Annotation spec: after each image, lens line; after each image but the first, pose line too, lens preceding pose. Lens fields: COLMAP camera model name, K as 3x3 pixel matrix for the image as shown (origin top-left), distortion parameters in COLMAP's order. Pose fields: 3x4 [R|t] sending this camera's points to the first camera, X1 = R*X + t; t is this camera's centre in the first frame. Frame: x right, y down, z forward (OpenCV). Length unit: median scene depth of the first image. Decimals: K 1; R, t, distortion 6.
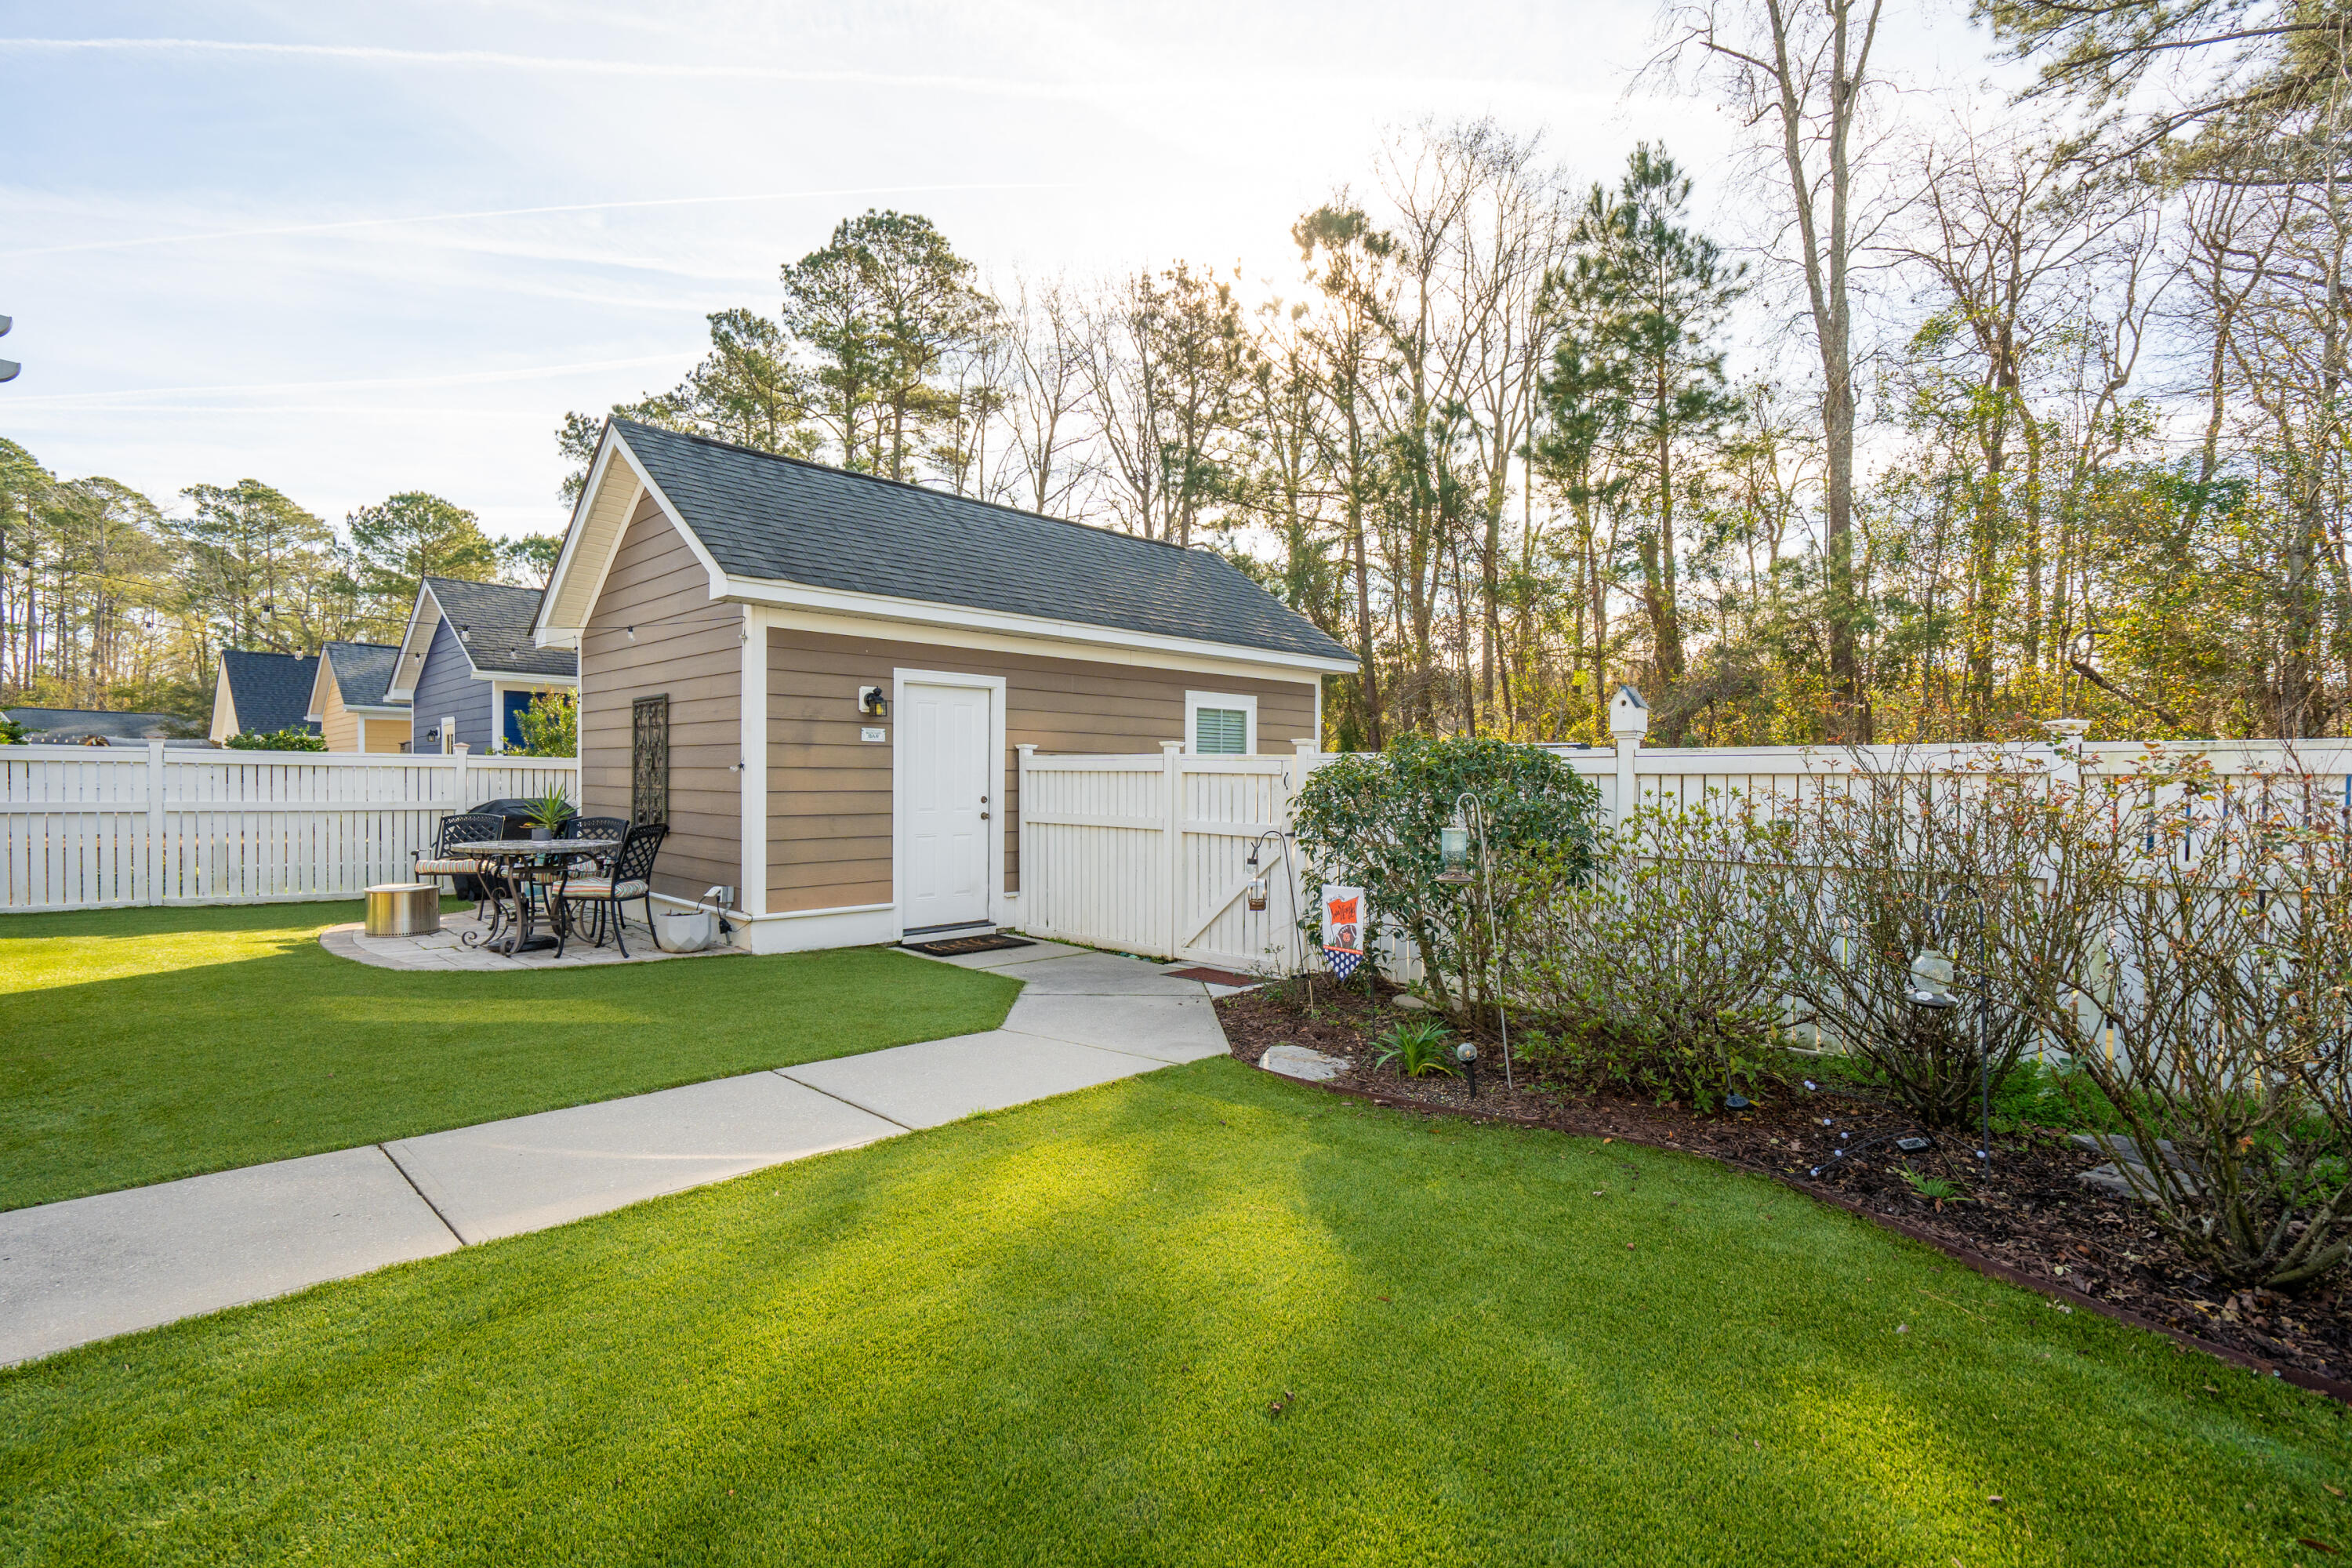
lens RADIAL K [[1051.1, 0, 1159.8], [0, 1051.1, 786.0], [0, 0, 1]] dist [-0.000442, 0.000214]
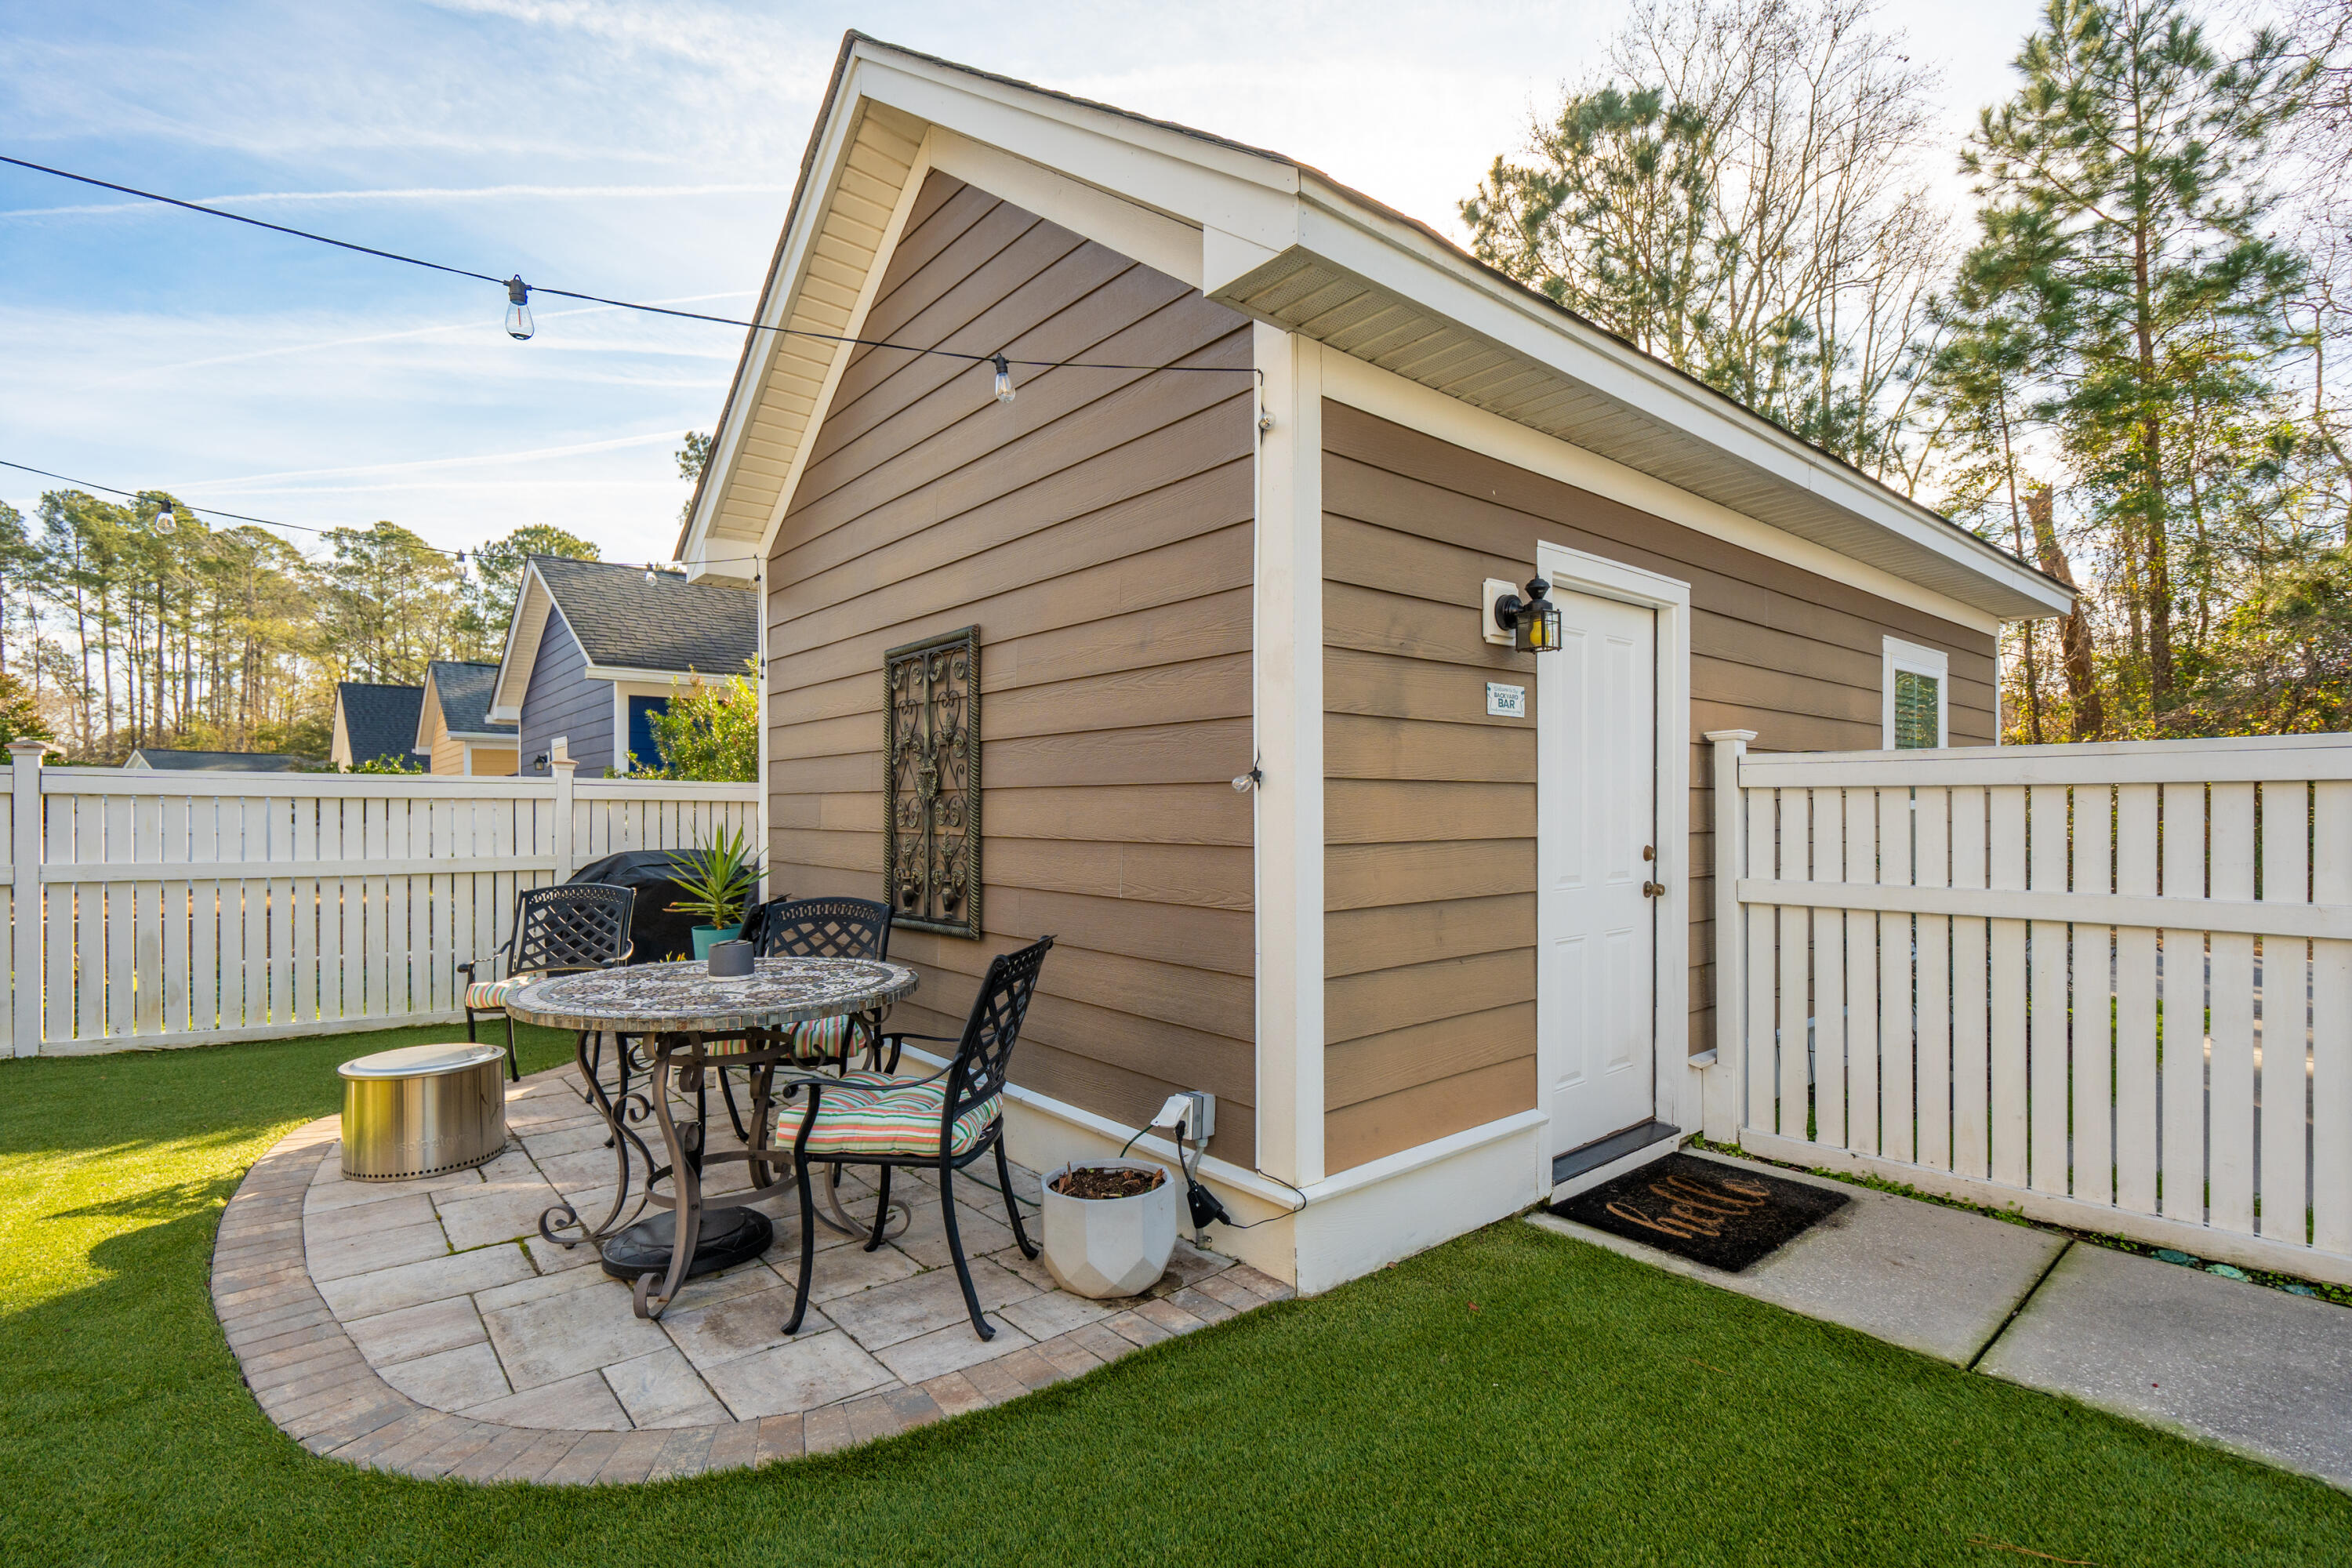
lens RADIAL K [[1074.5, 0, 1170.3], [0, 1074.5, 803.6], [0, 0, 1]] dist [-0.002737, 0.000990]
pose [[0.996064, -0.010371, -0.088033, -0.136312], [0.009075, 0.999845, -0.015113, -0.001371], [0.088176, 0.014255, 0.996003, 0.215017]]
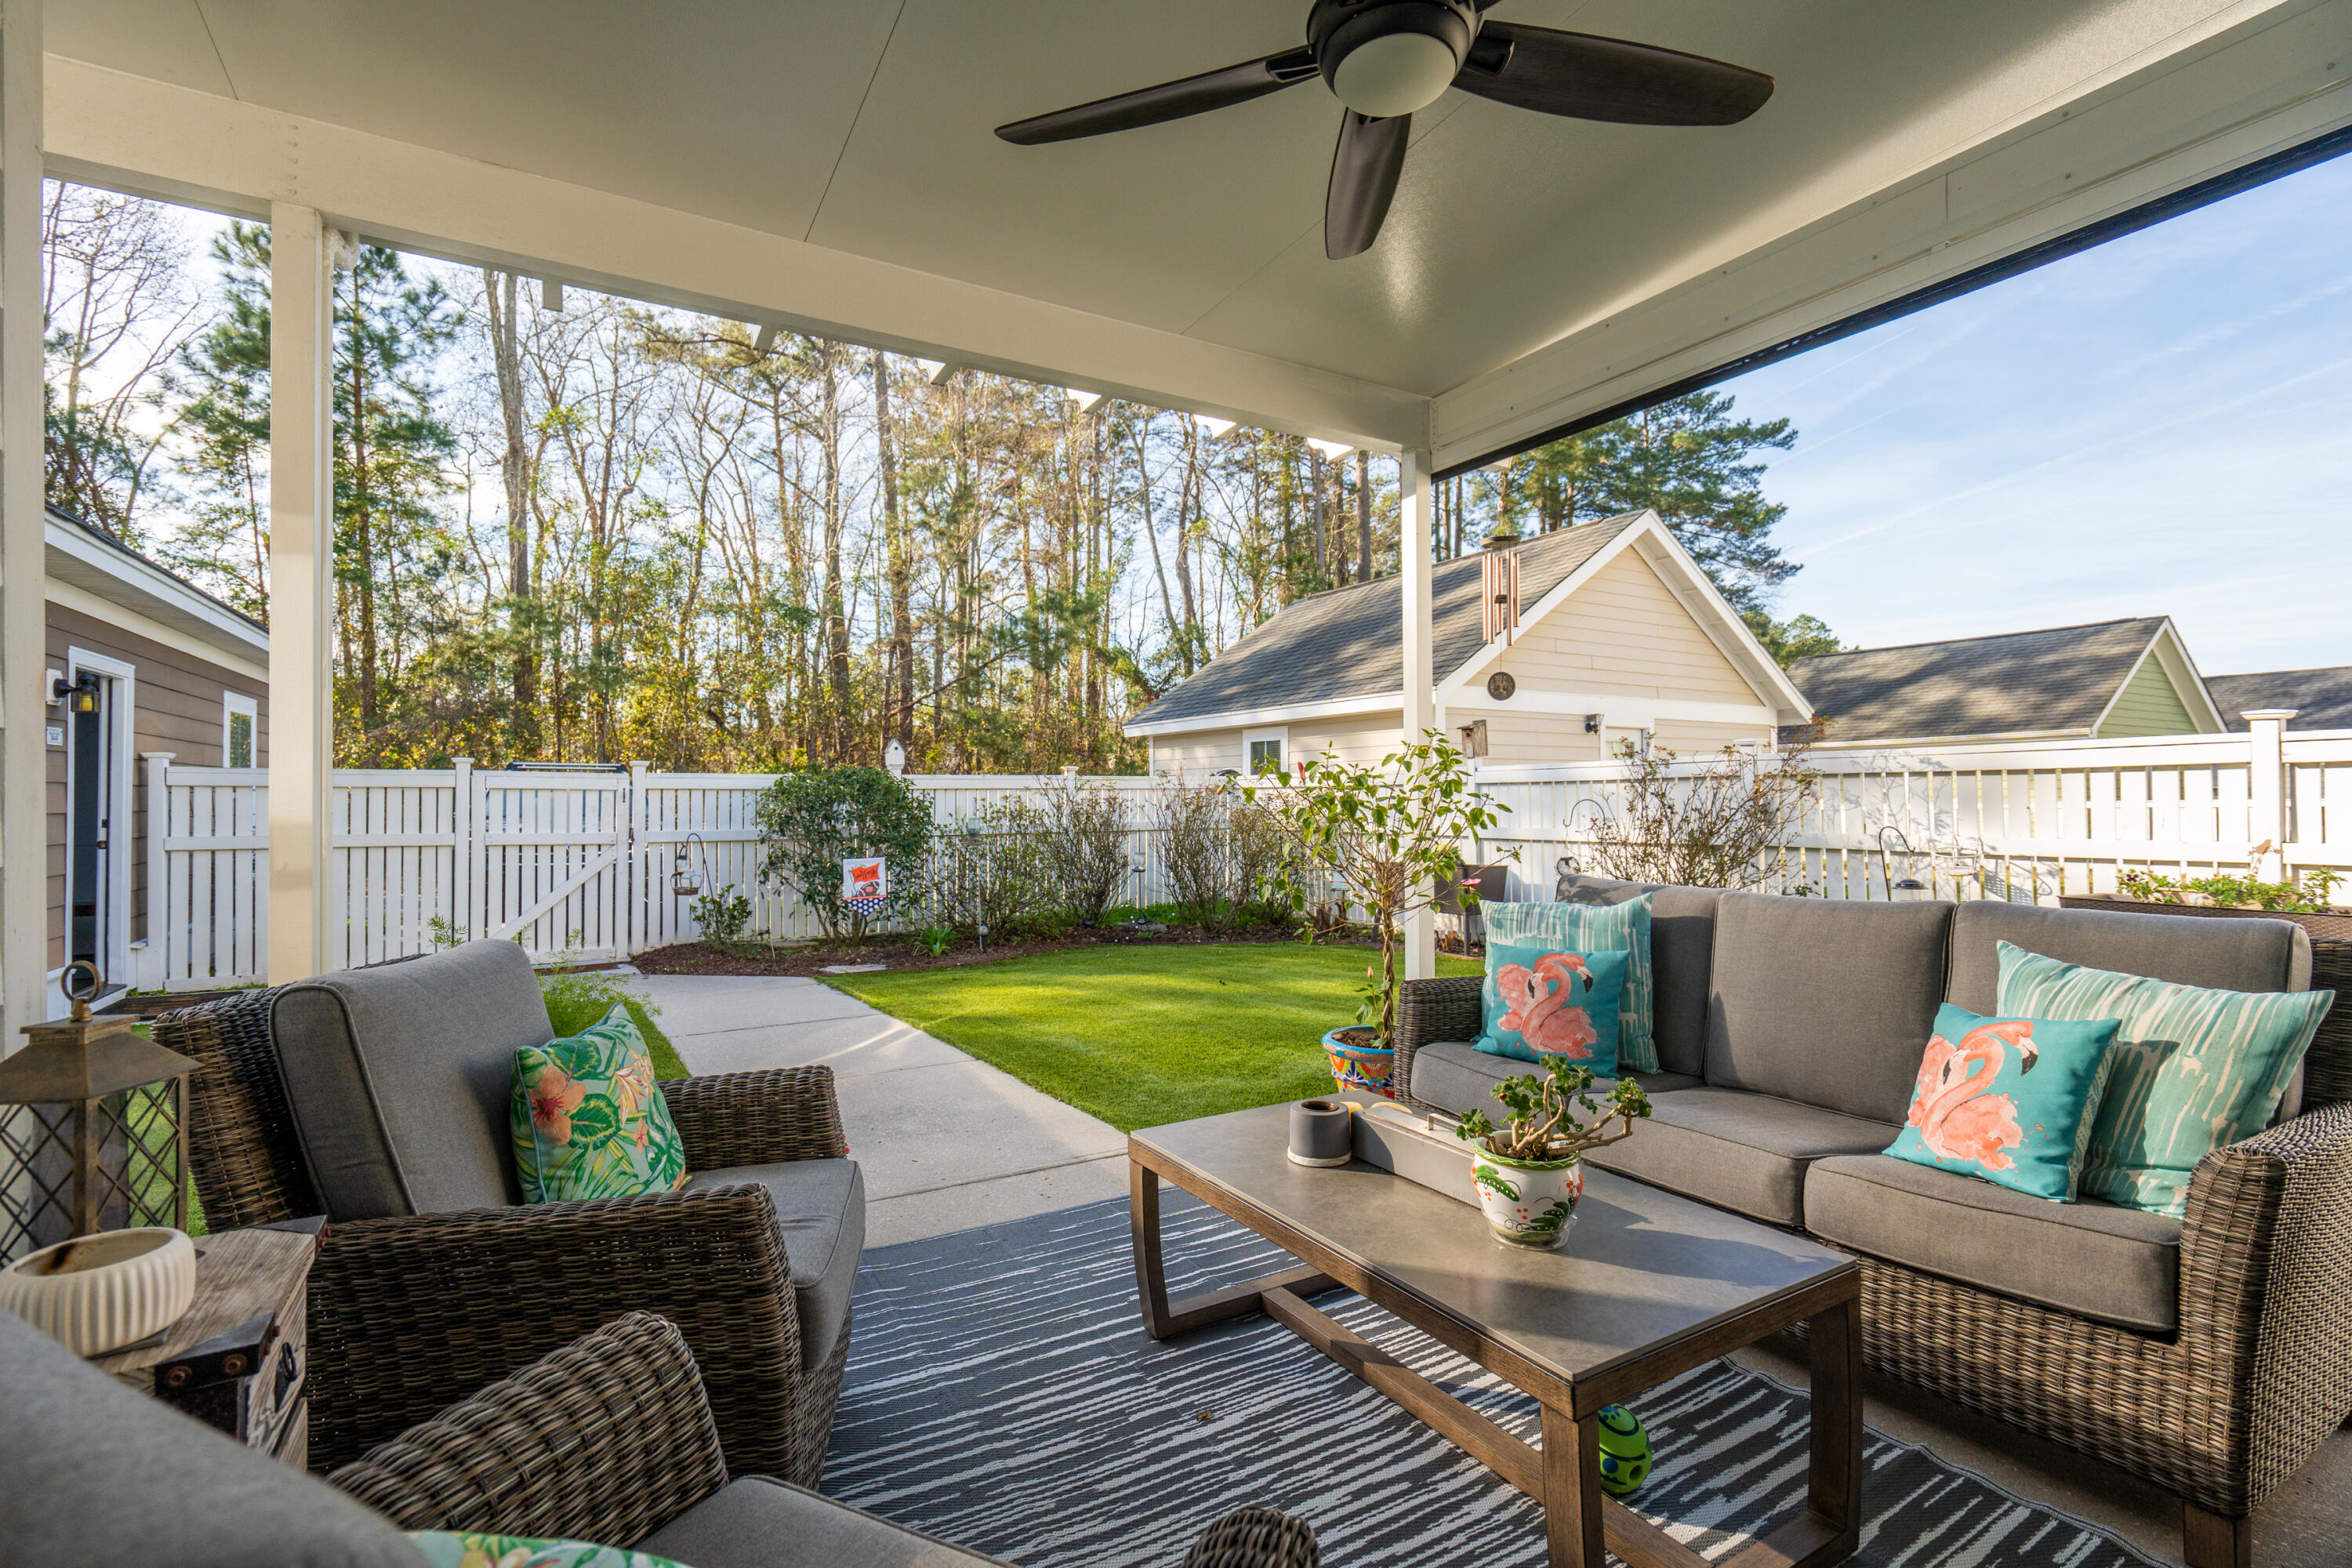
lens RADIAL K [[1063.0, 0, 1169.4], [0, 1063.0, 796.7], [0, 0, 1]] dist [-0.021127, 0.011267]
pose [[0.255222, -0.007905, 0.966850, -0.288854], [0.012873, 0.999906, 0.004777, -0.000197], [-0.966797, 0.011227, 0.255300, 0.028863]]
